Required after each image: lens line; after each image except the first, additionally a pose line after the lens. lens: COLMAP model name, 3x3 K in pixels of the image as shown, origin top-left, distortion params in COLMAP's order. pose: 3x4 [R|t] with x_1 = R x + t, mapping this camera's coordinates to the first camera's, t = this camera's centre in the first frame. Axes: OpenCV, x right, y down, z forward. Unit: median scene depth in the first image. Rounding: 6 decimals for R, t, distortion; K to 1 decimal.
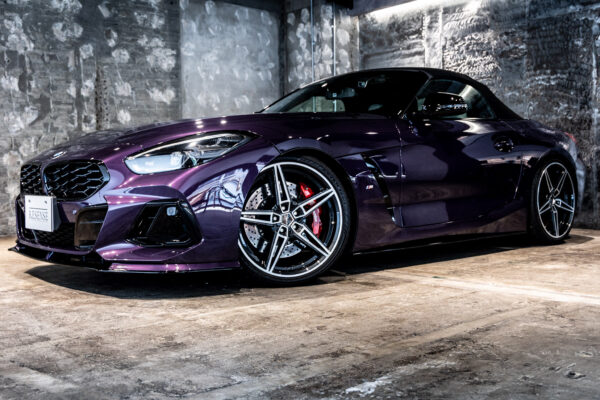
lens RADIAL K [[698.6, 0, 303.6], [0, 698.6, 197.8], [0, 0, 1]] dist [0.050579, 0.000000]
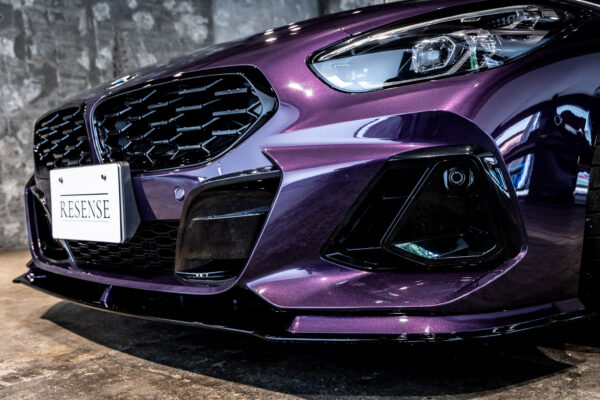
lens RADIAL K [[609.2, 0, 315.8], [0, 609.2, 192.6], [0, 0, 1]] dist [0.007098, 0.000000]
pose [[0.995804, -0.031653, 0.085868, -0.134294], [0.033535, 0.999226, -0.020571, 0.014306], [-0.085151, 0.023364, 0.996094, 0.304658]]
